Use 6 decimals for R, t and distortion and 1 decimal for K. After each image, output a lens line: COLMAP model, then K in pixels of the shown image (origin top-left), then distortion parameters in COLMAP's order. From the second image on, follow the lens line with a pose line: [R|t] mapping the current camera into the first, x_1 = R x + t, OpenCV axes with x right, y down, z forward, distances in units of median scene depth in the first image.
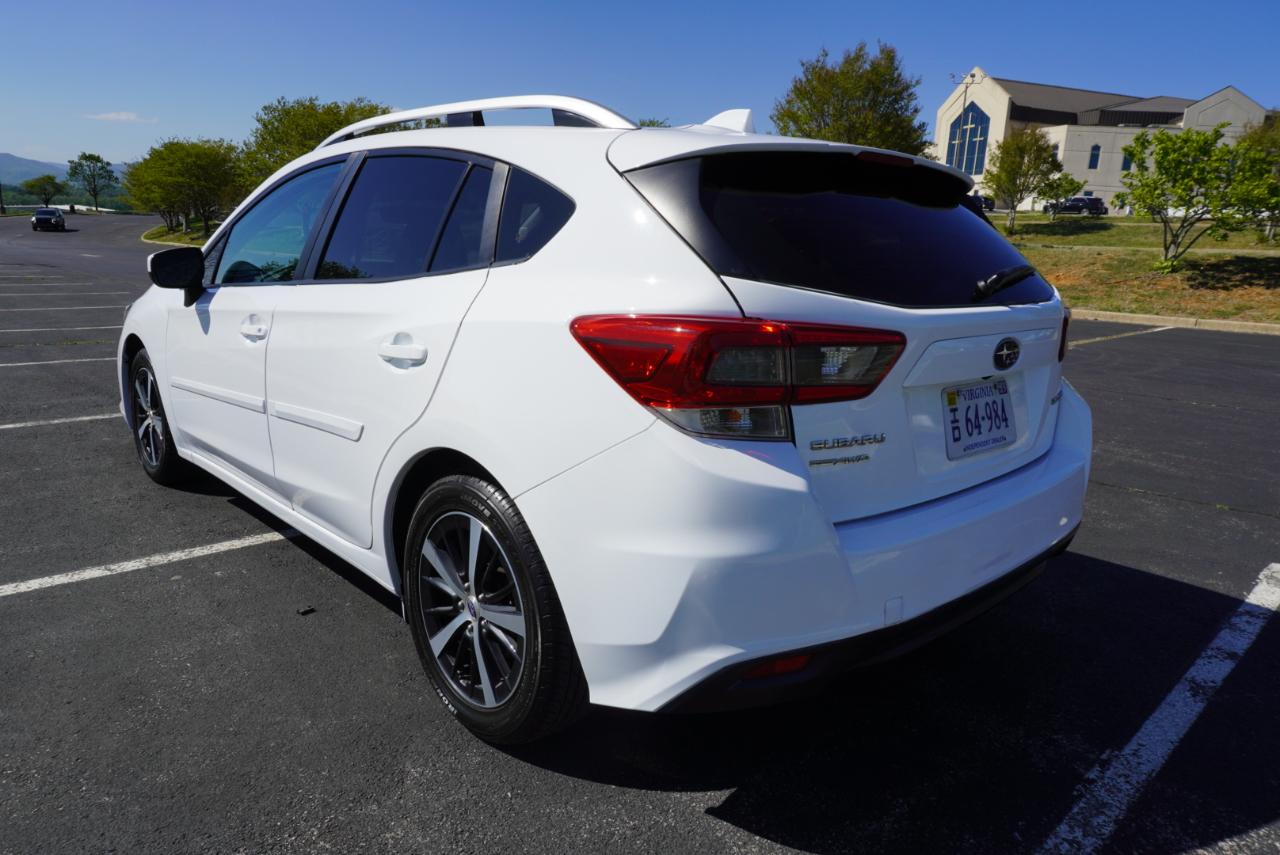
lens RADIAL K [[869.6, 0, 641.7], [0, 869.6, 410.6], [0, 0, 1]] dist [-0.048391, 0.037141]
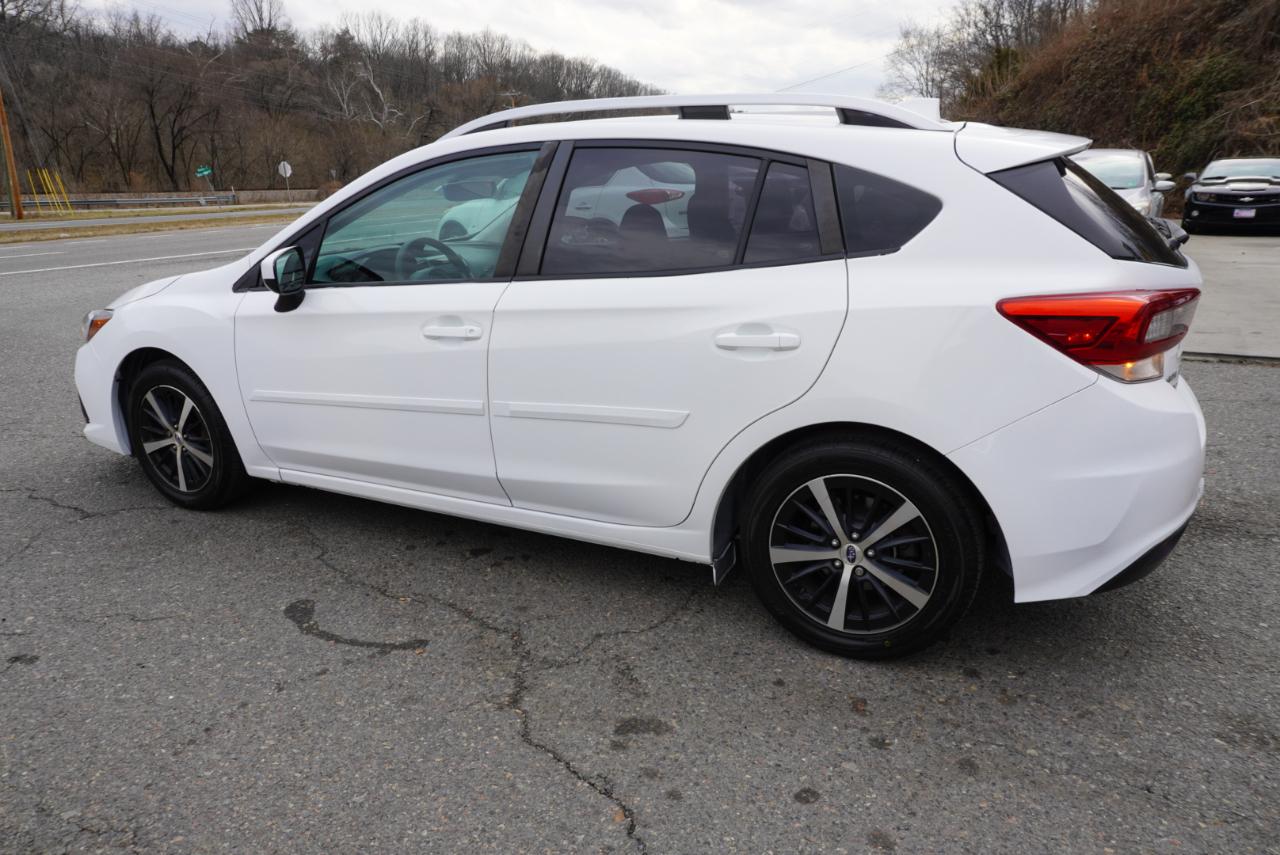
lens RADIAL K [[869.6, 0, 641.7], [0, 869.6, 410.6], [0, 0, 1]] dist [-0.048391, 0.037141]
pose [[0.934029, -0.140169, 0.328547, -0.724211], [0.112965, 0.988496, 0.100574, -0.099156], [-0.338864, -0.056825, 0.939118, 0.013734]]
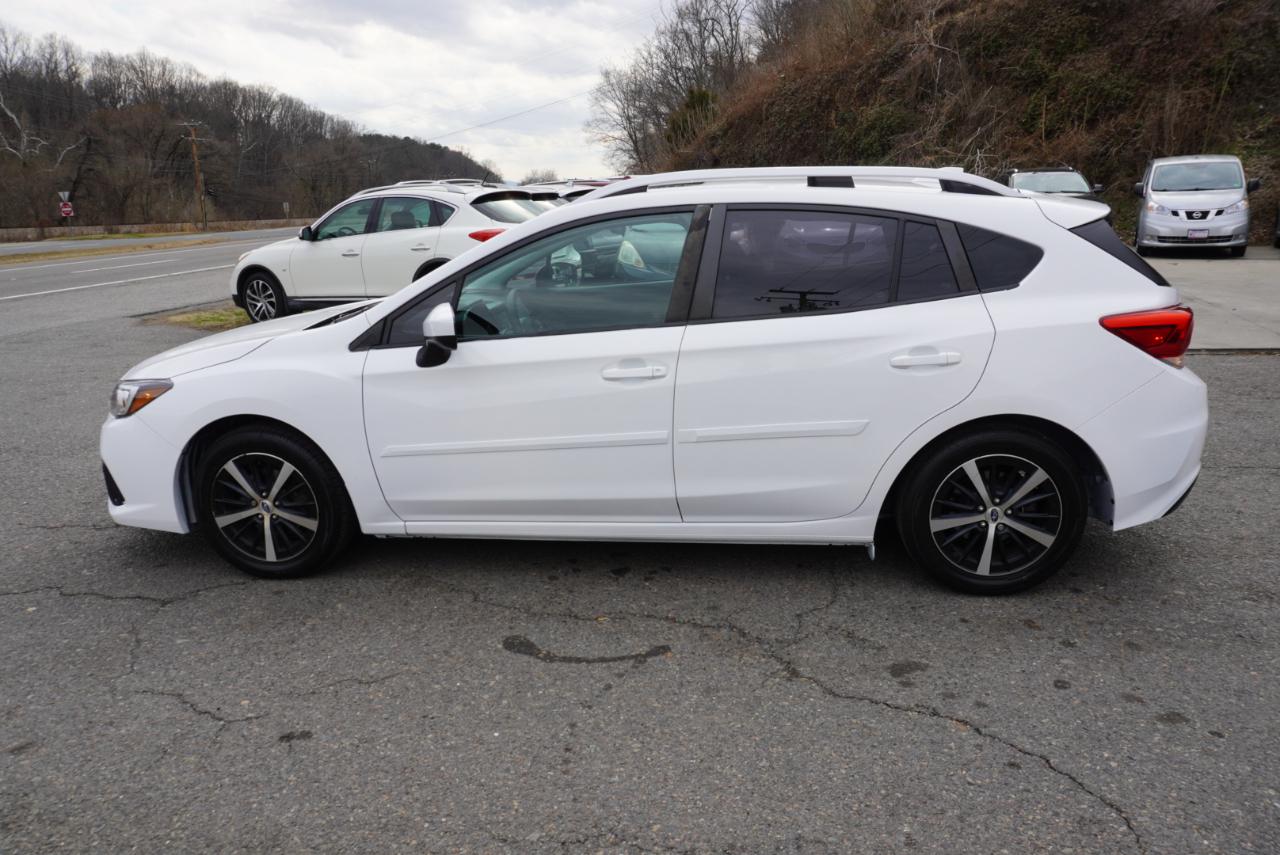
lens RADIAL K [[869.6, 0, 641.7], [0, 869.6, 410.6], [0, 0, 1]] dist [-0.048391, 0.037141]
pose [[0.757057, -0.207192, 0.619625, -1.407716], [0.172109, 0.978130, 0.116788, -0.214758], [-0.630272, 0.018228, 0.776160, 0.178593]]
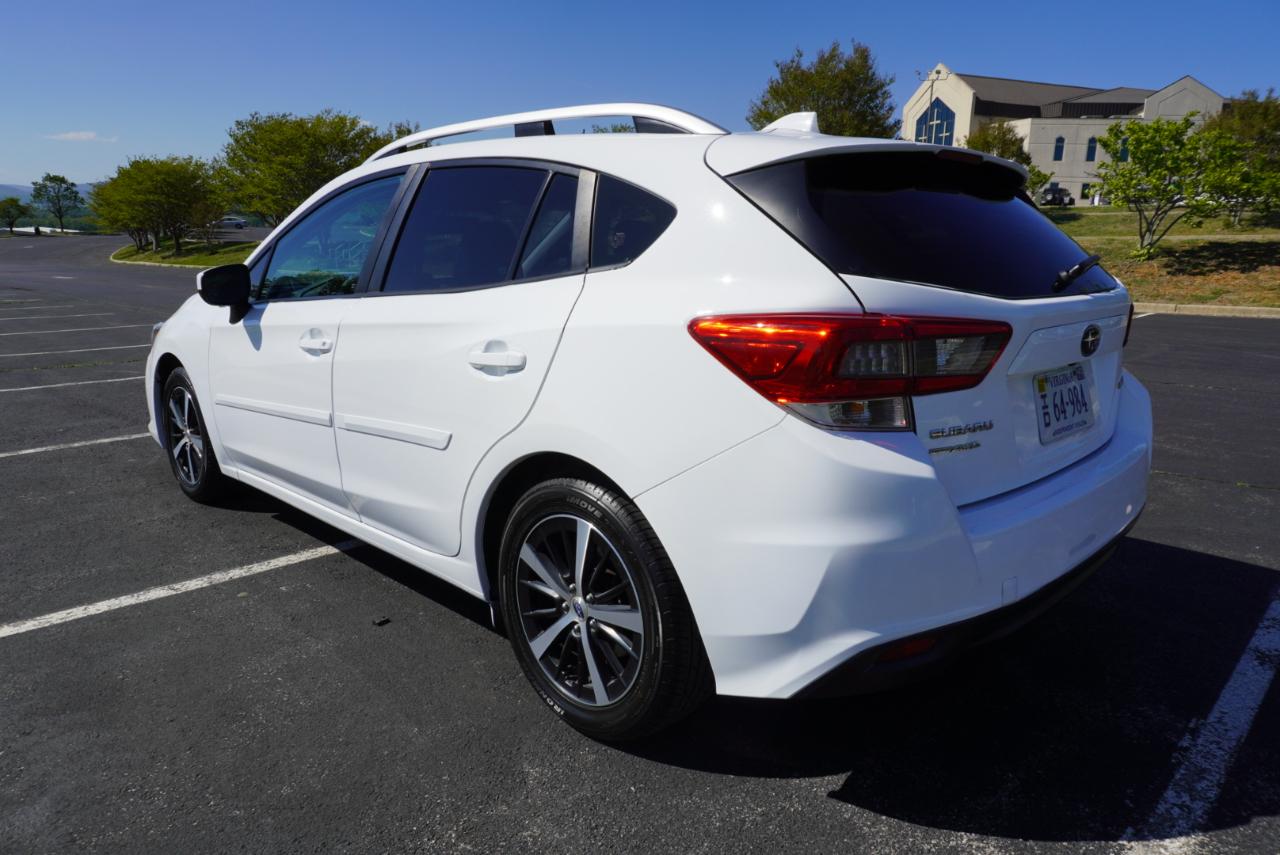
lens RADIAL K [[869.6, 0, 641.7], [0, 869.6, 410.6], [0, 0, 1]] dist [-0.048391, 0.037141]
pose [[0.998955, -0.036428, 0.027601, -0.126212], [0.036556, 0.999323, -0.004146, 0.002514], [-0.027431, 0.005151, 0.999610, -0.018123]]
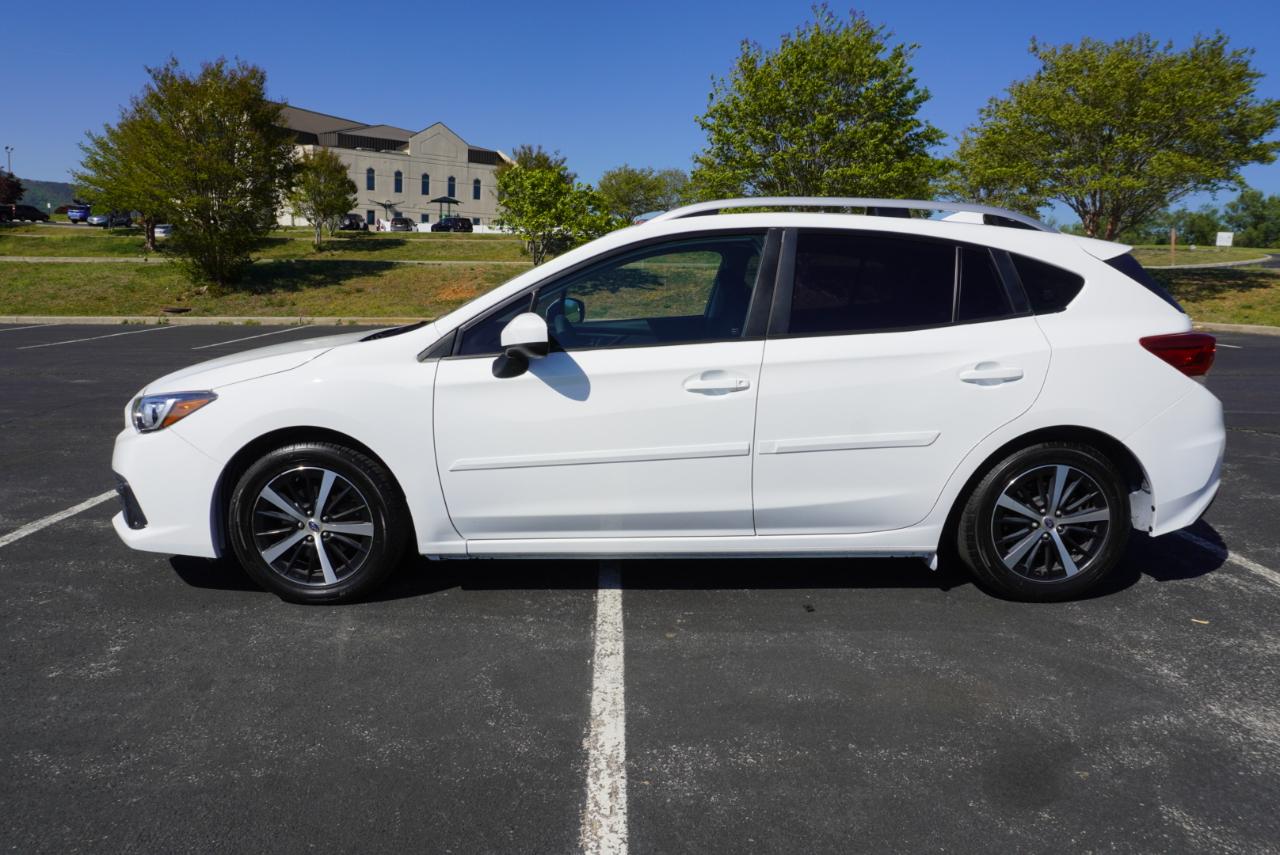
lens RADIAL K [[869.6, 0, 641.7], [0, 869.6, 410.6], [0, 0, 1]] dist [-0.048391, 0.037141]
pose [[0.663042, -0.145327, 0.734340, -1.661735], [0.155620, 0.986302, 0.054680, -0.169047], [-0.732228, 0.078023, 0.676576, 0.397786]]
